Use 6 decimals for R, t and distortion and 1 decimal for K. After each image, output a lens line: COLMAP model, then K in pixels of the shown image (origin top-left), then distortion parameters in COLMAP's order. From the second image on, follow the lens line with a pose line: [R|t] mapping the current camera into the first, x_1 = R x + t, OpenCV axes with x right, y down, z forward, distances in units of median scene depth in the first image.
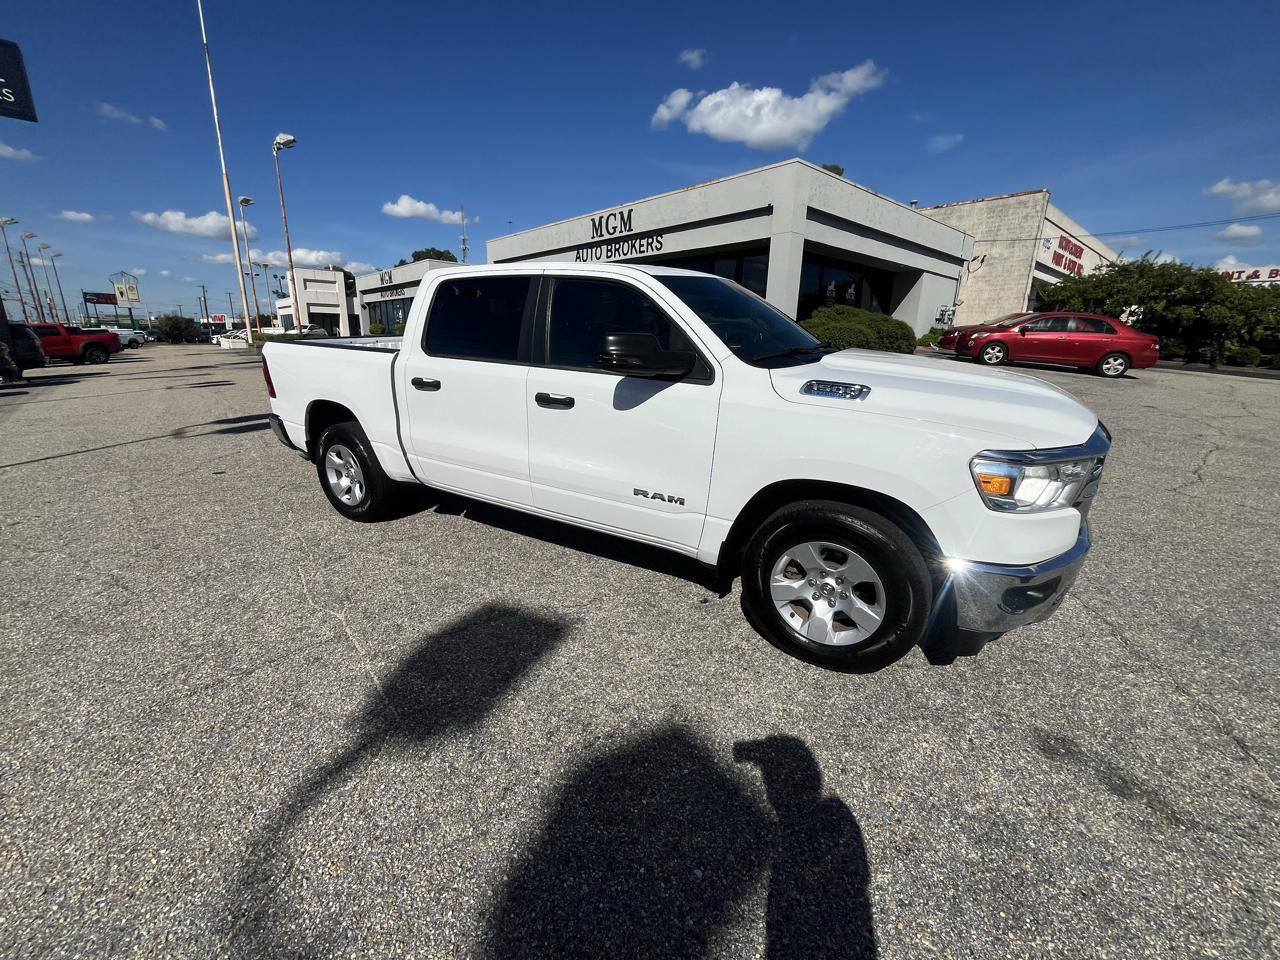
lens RADIAL K [[518.5, 0, 639.0], [0, 518.5, 477.6], [0, 0, 1]] dist [-0.003570, 0.000012]
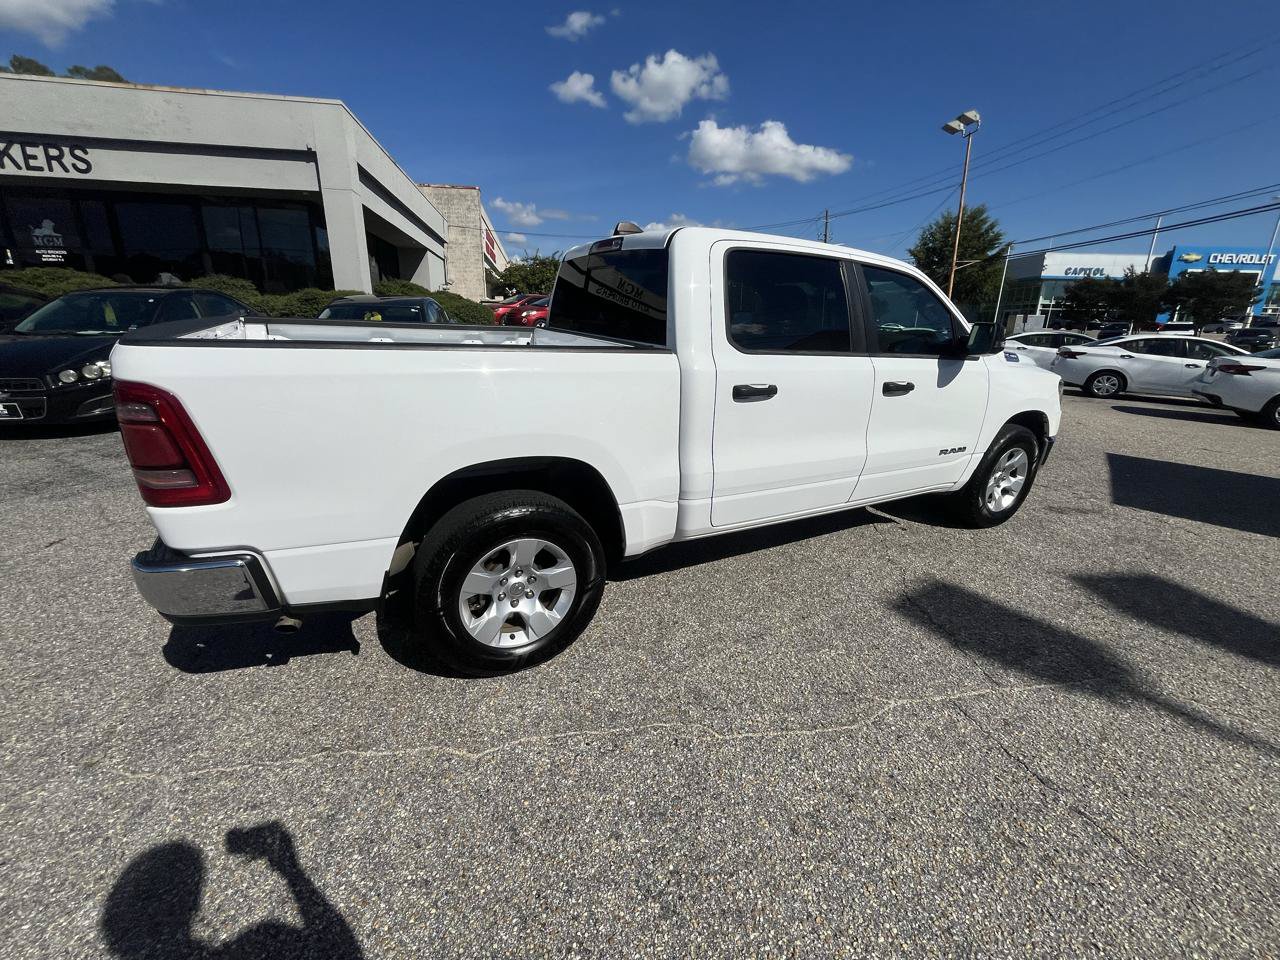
lens RADIAL K [[518.5, 0, 638.2], [0, 518.5, 473.4], [0, 0, 1]] dist [-0.003570, 0.000012]
pose [[0.514017, -0.249558, 0.820675, -0.892804], [0.218463, 0.963280, 0.156091, -0.174361], [-0.829494, 0.099054, 0.549661, 0.590583]]
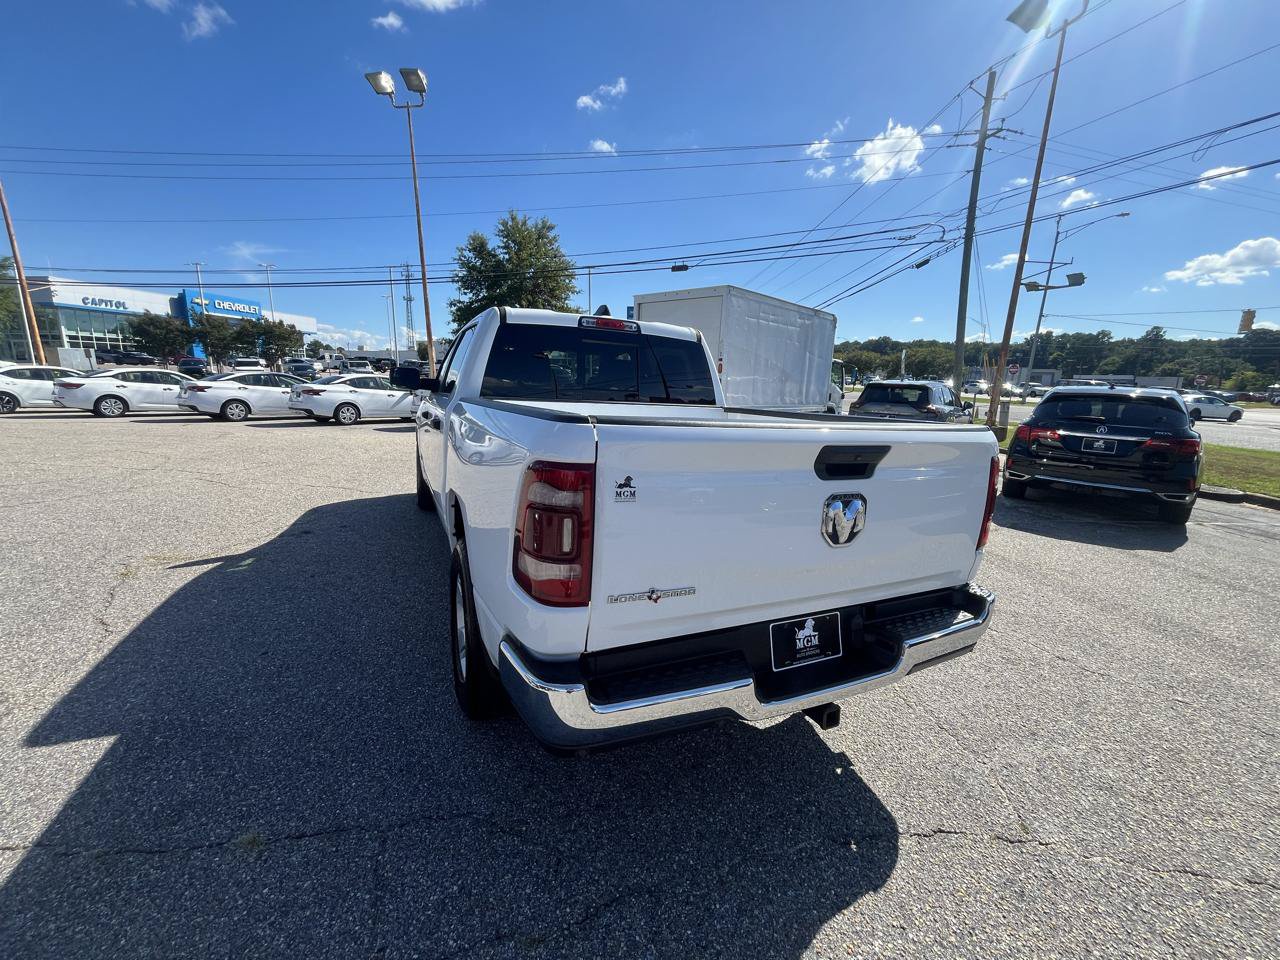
lens RADIAL K [[517.4, 0, 639.7], [0, 517.4, 478.6], [0, 0, 1]] dist [-0.004442, 0.000049]
pose [[-0.827114, -0.144892, 0.543037, -0.760084], [0.114851, 0.902238, 0.415664, -0.477355], [-0.550175, 0.406170, -0.729612, 1.610440]]
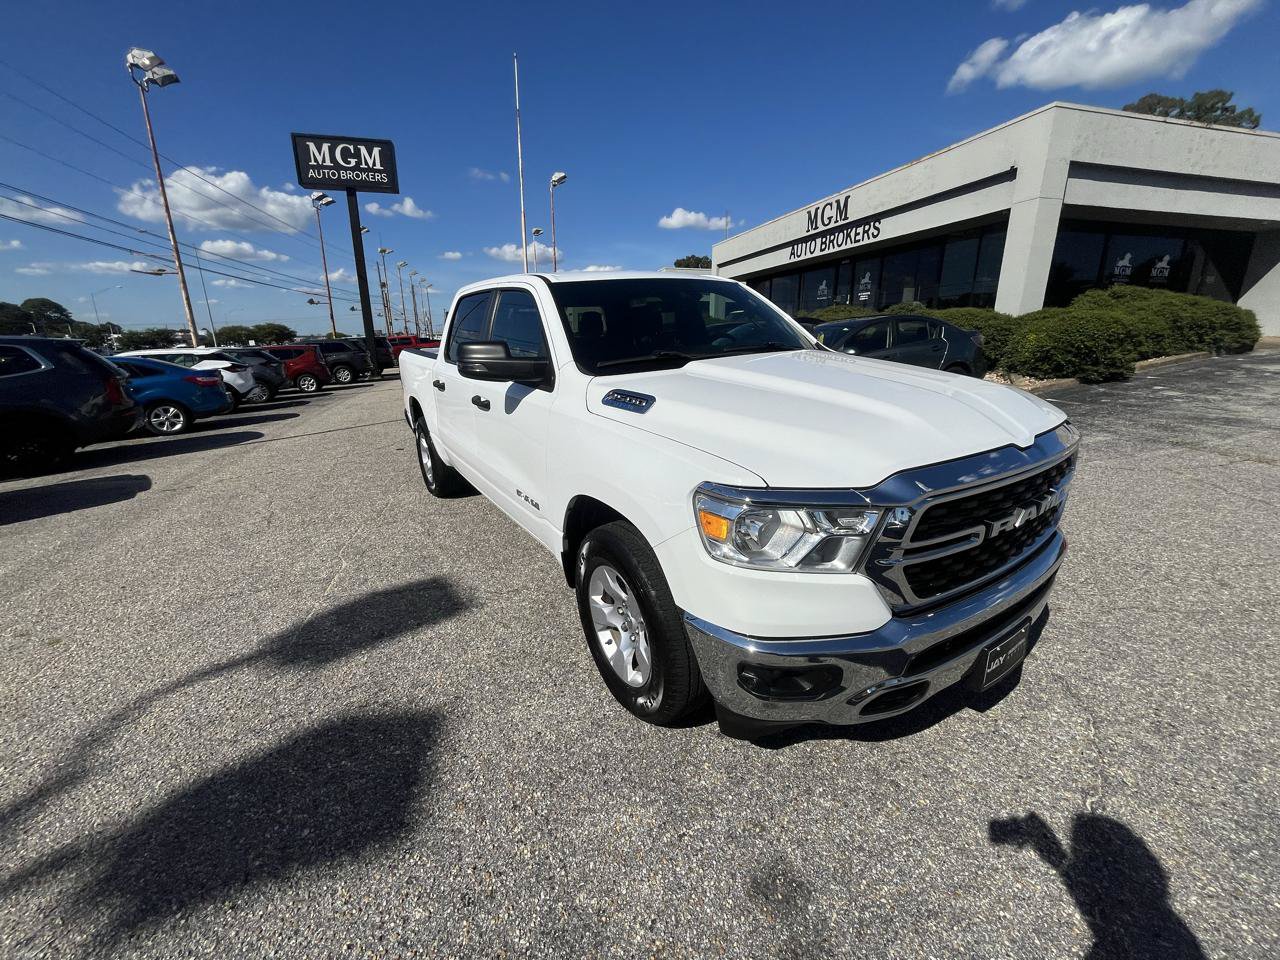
lens RADIAL K [[518.5, 0, 638.3], [0, 518.5, 477.7], [0, 0, 1]] dist [-0.003570, 0.000012]
pose [[0.893884, 0.094096, -0.438311, 0.423628], [-0.093773, 0.995341, 0.022438, -0.031222], [0.438380, 0.021045, 0.898543, 0.108018]]
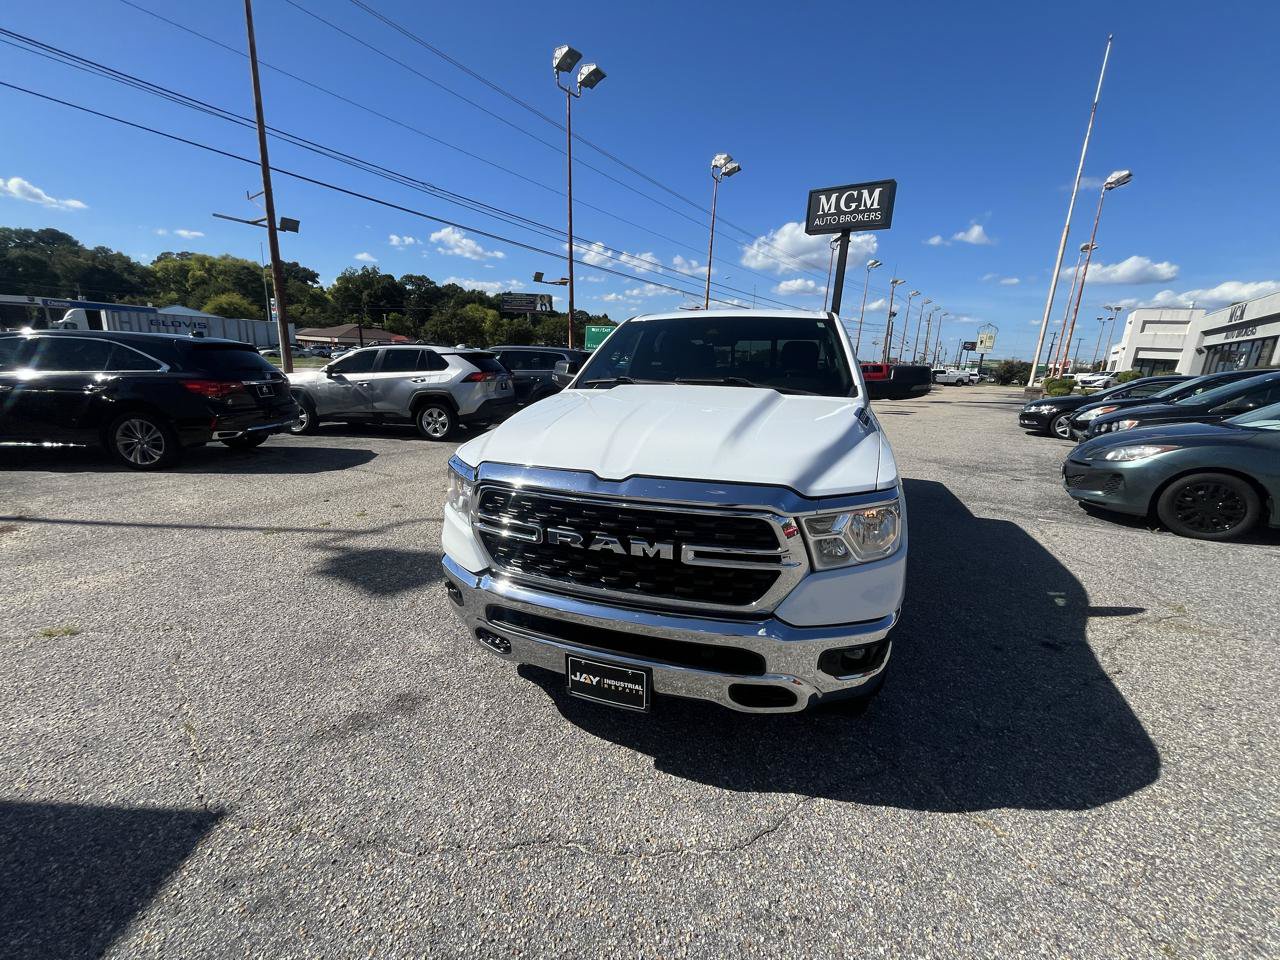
lens RADIAL K [[518.5, 0, 637.5], [0, 518.5, 476.7], [0, 0, 1]] dist [-0.003570, 0.000012]
pose [[0.203609, 0.221822, -0.953592, 0.910838], [-0.300624, 0.941108, 0.154729, -0.146052], [0.931756, 0.255169, 0.258303, 0.497406]]
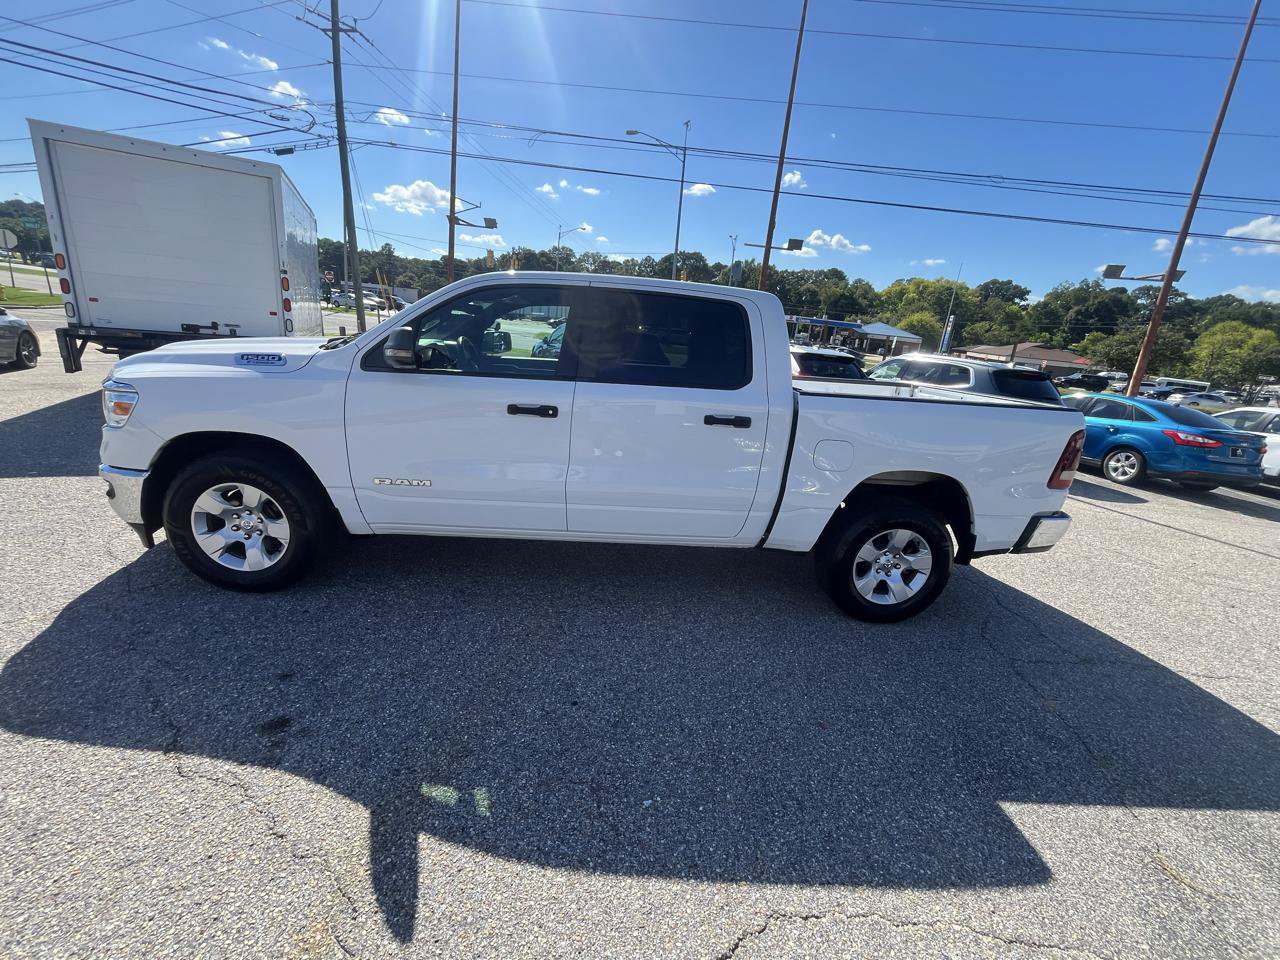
lens RADIAL K [[518.5, 0, 636.9], [0, 518.5, 477.4], [0, 0, 1]] dist [-0.003570, 0.000012]
pose [[-0.812513, 0.077371, -0.577786, 0.406483], [-0.257761, 0.841311, 0.475136, -0.494303], [0.522860, 0.534985, -0.663633, 1.607391]]
